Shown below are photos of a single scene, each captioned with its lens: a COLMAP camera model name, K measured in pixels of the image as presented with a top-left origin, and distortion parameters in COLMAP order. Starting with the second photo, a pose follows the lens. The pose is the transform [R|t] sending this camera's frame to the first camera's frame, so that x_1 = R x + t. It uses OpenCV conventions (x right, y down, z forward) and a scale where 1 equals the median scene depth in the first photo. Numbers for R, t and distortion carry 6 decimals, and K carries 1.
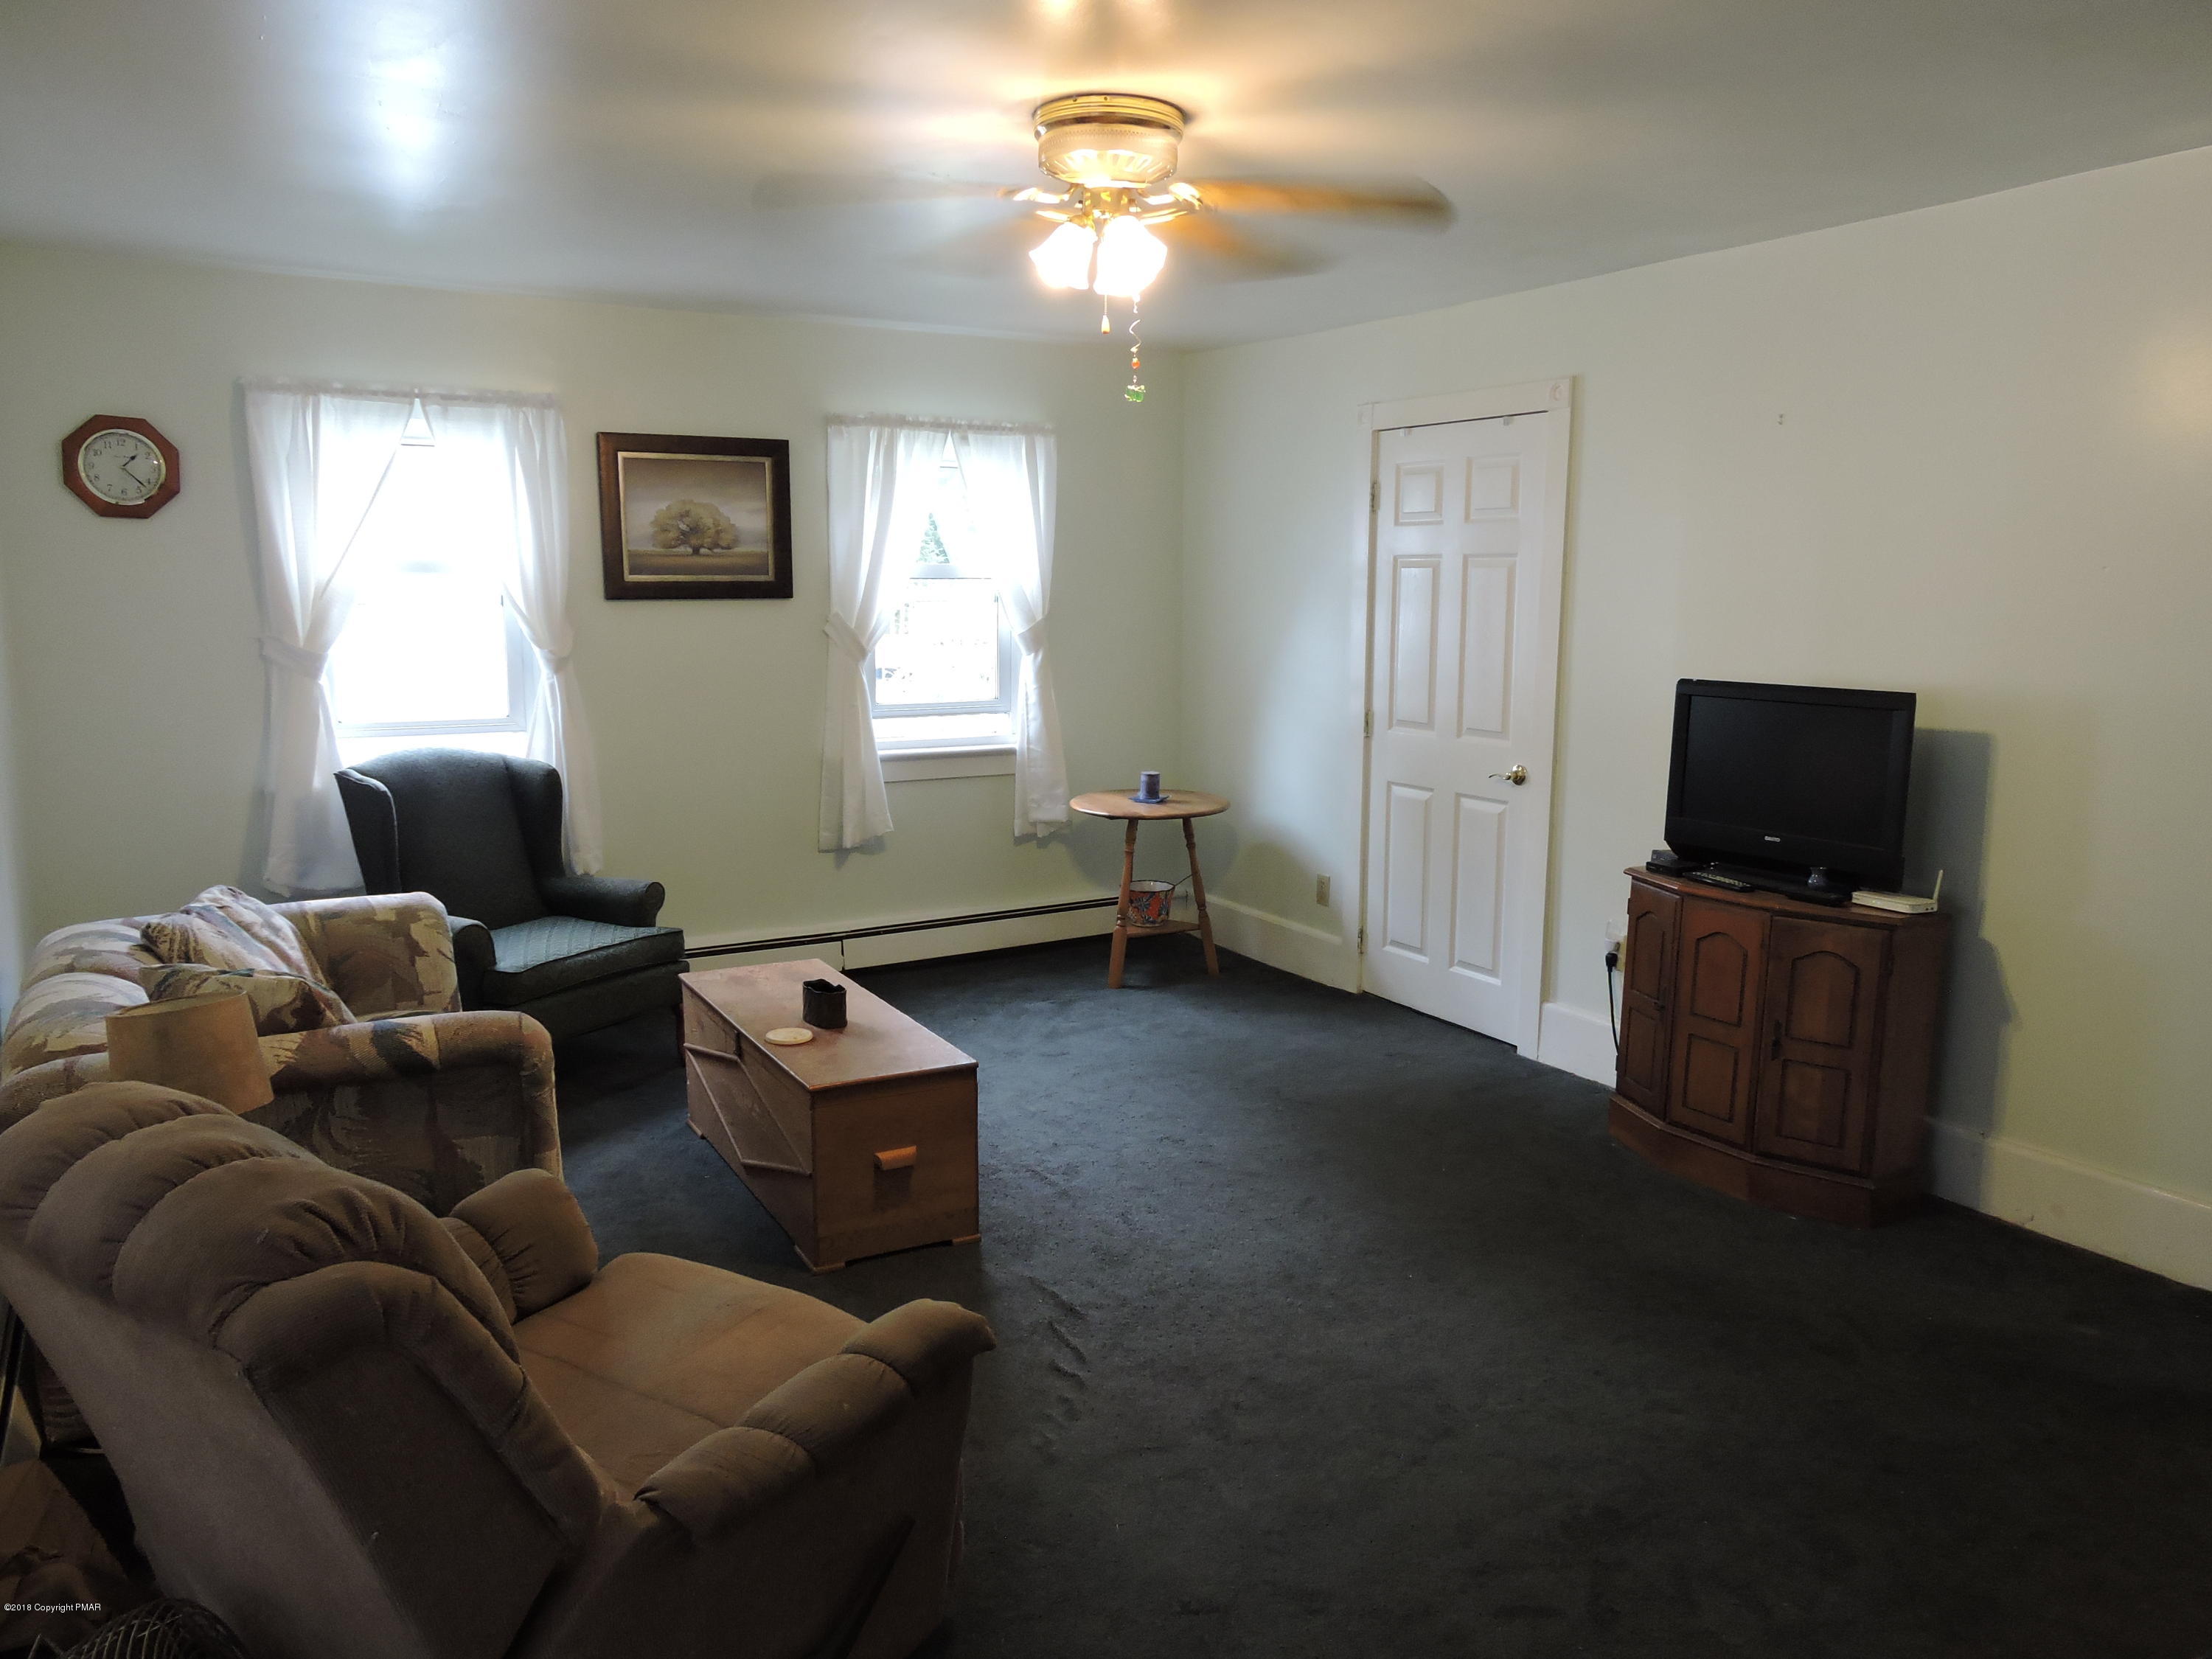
lens RADIAL K [[1592.2, 0, 1106.0], [0, 1592.2, 829.5], [0, 0, 1]] dist [0.005789, 0.002143]
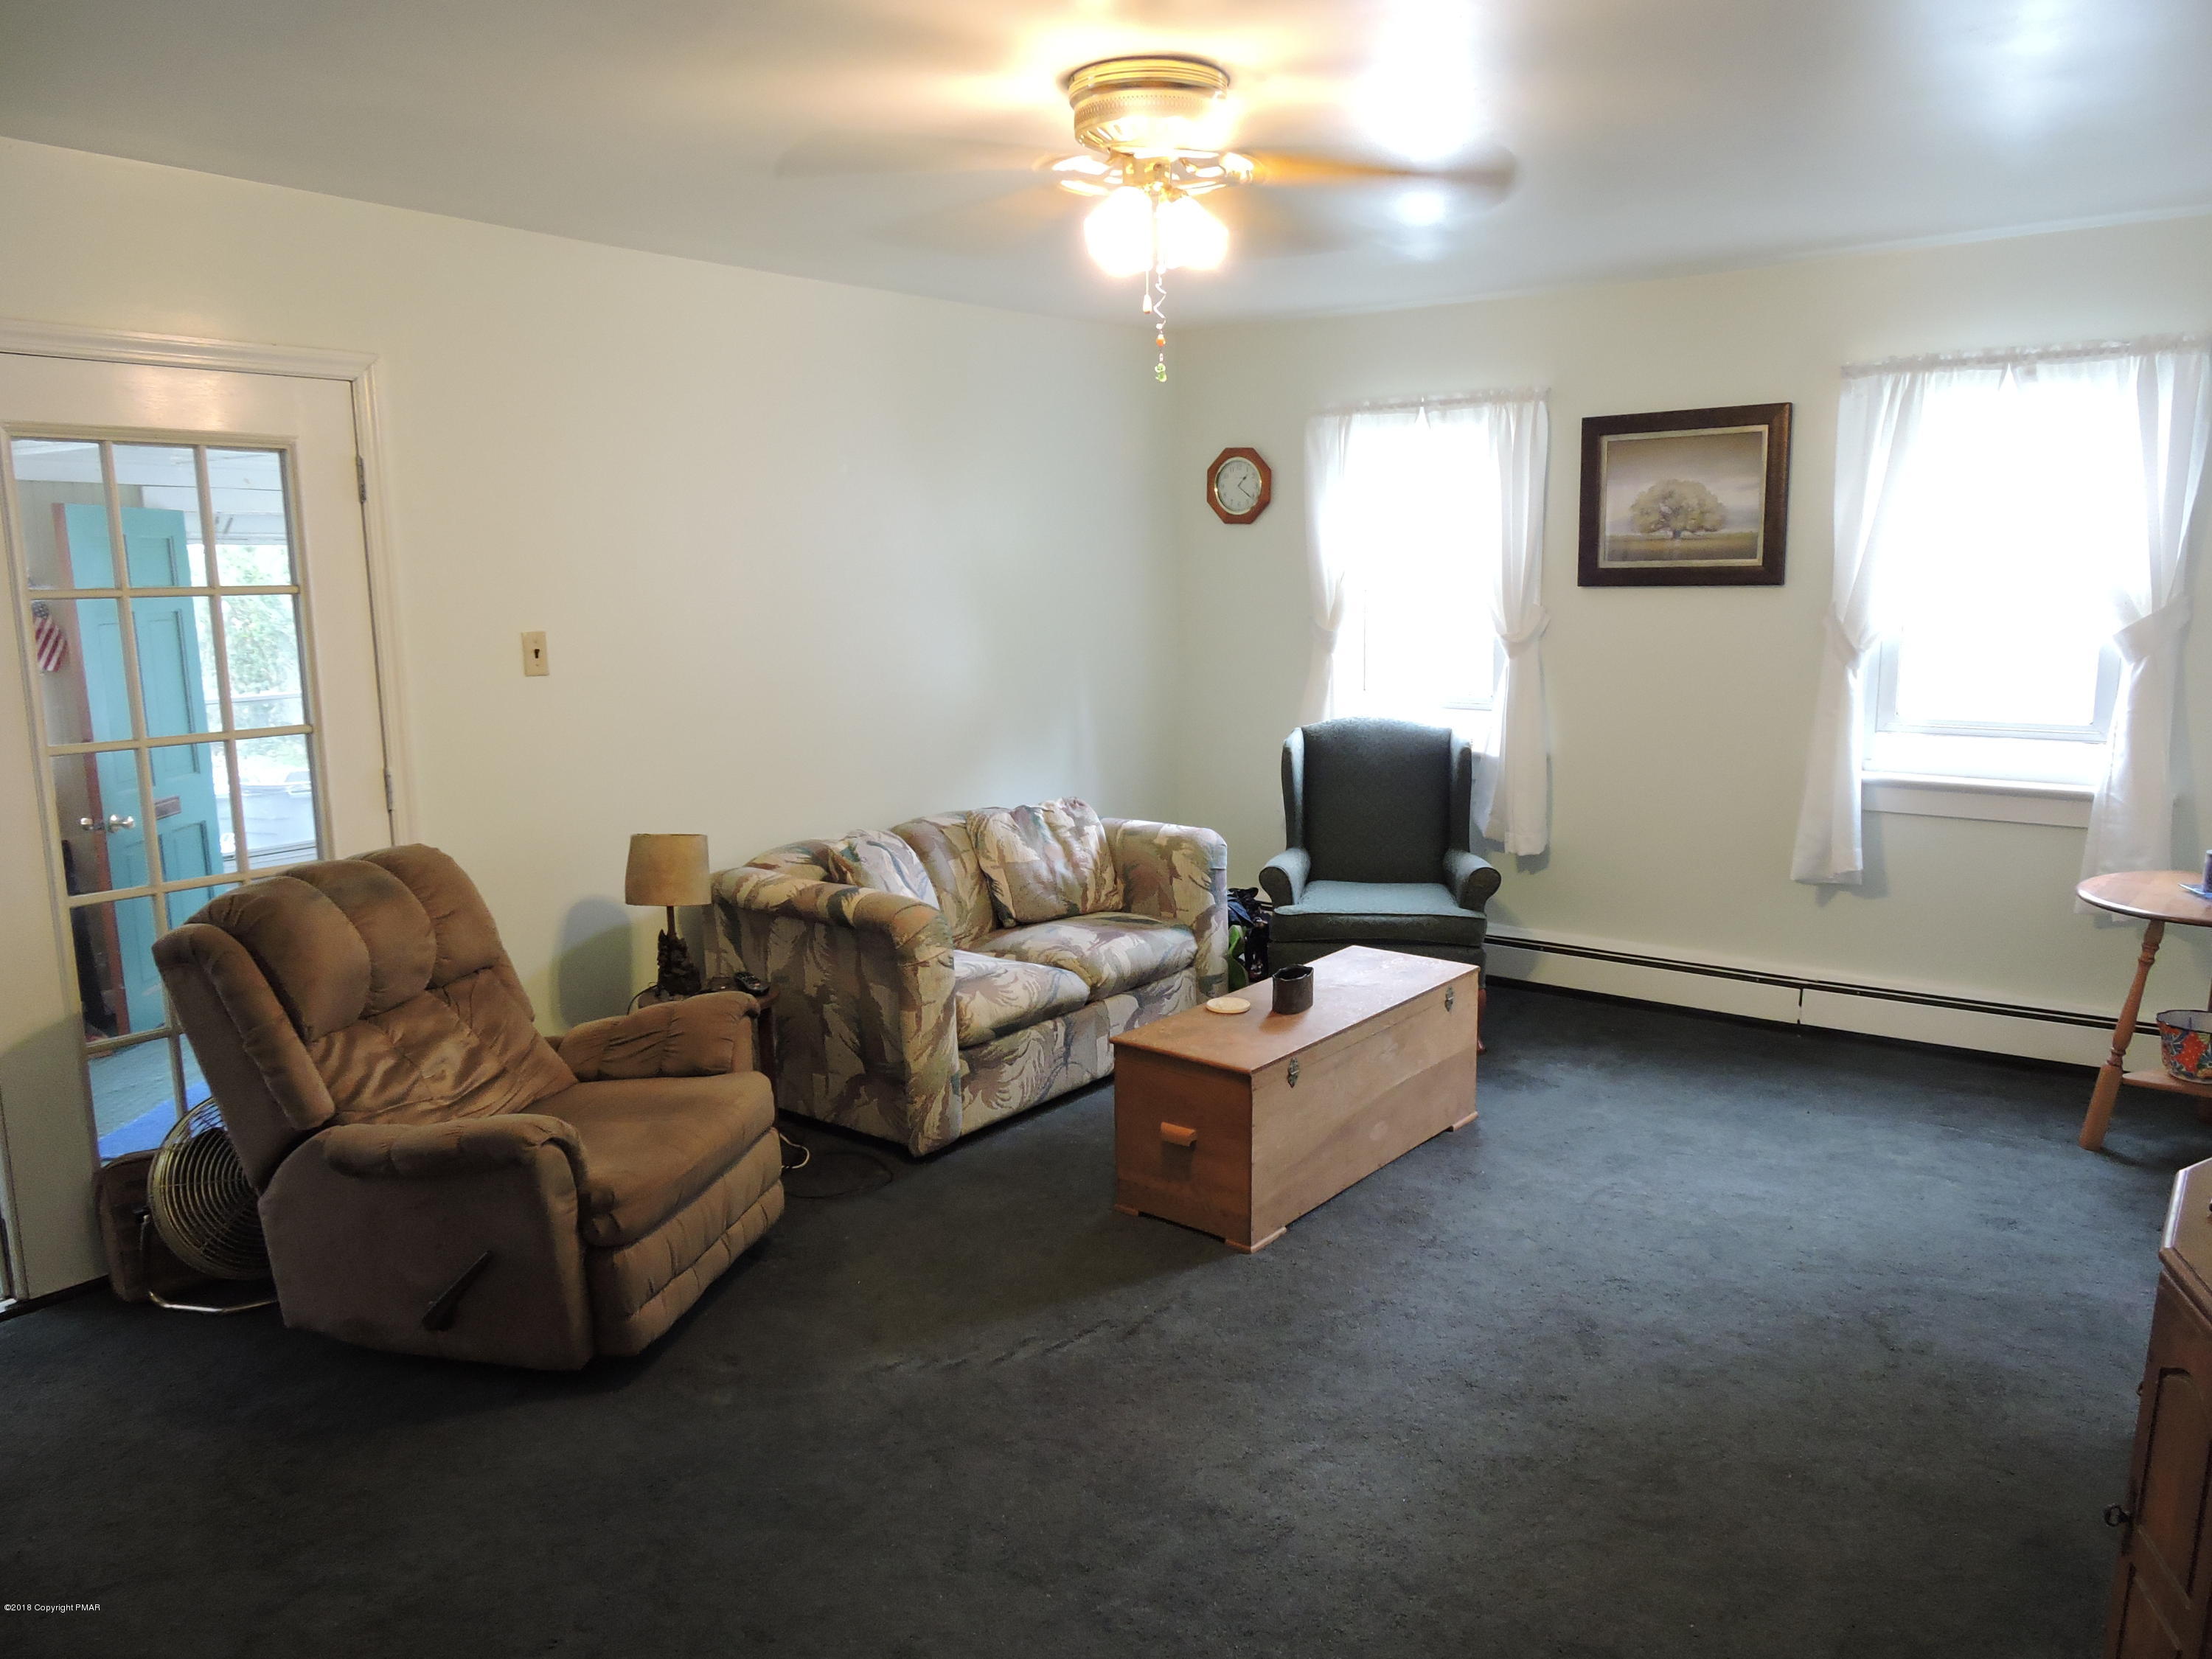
lens RADIAL K [[1577.9, 0, 1106.0], [0, 1577.9, 829.5], [0, 0, 1]] dist [0.001037, -0.005916]
pose [[0.373779, 0.145145, -0.916091, 0.495624], [-0.130778, 0.986060, 0.102872, -0.056954], [0.918252, 0.081353, 0.387550, 0.356189]]
